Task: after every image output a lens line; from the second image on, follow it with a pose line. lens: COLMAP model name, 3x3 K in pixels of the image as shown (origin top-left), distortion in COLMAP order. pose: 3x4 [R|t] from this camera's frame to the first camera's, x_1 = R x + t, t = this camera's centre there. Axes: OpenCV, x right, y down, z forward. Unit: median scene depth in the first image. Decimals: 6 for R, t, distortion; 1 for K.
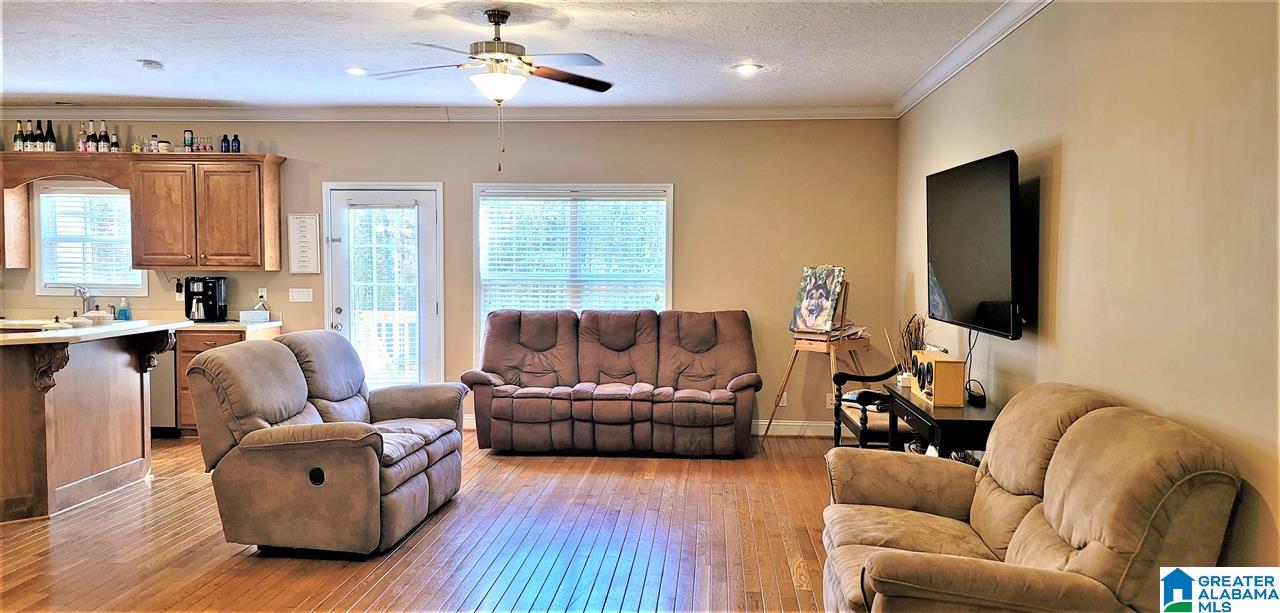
lens RADIAL K [[960.8, 0, 650.7], [0, 960.8, 317.7], [0, 0, 1]] dist [0.041811, -0.011981]
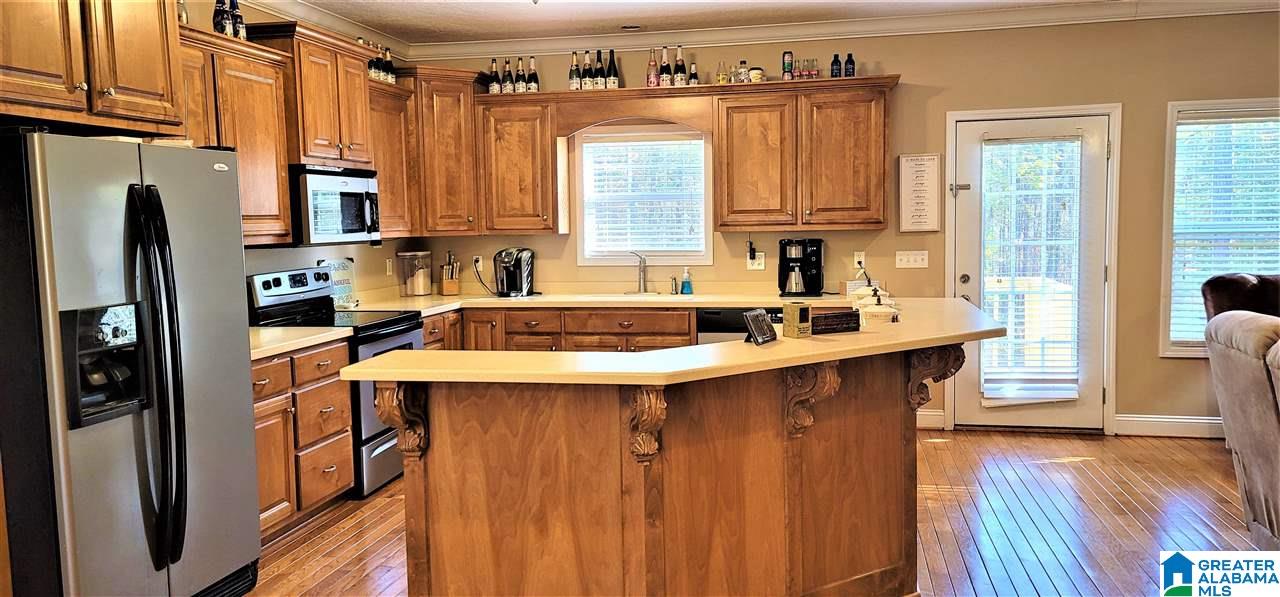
lens RADIAL K [[937.0, 0, 642.8], [0, 937.0, 292.9], [0, 0, 1]] dist [0.065745, -0.036982]
pose [[0.990876, -0.013795, -0.134069, -0.501542], [0.016046, 0.999748, 0.015722, -0.012555], [0.133819, -0.017729, 0.990847, 0.229672]]
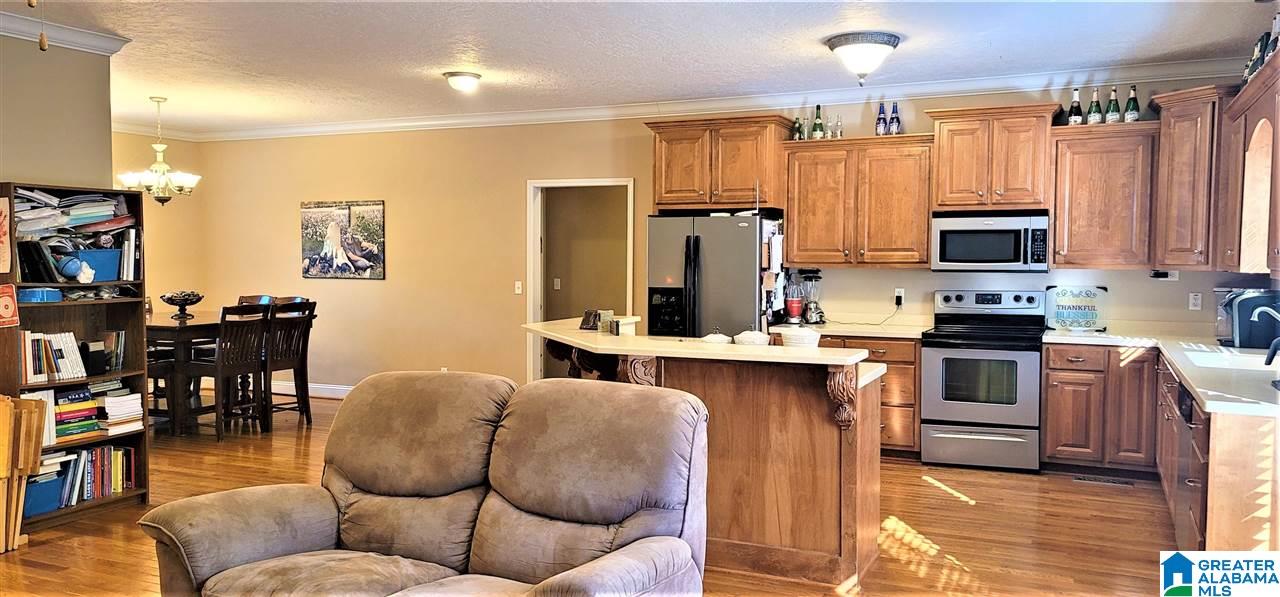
lens RADIAL K [[937.0, 0, 651.9], [0, 937.0, 306.2], [0, 0, 1]] dist [0.065745, -0.036982]
pose [[-0.327658, 0.039285, -0.943979, 0.086317], [-0.066186, 0.995726, 0.064412, -0.043732], [0.942475, 0.083583, -0.323657, 0.860981]]
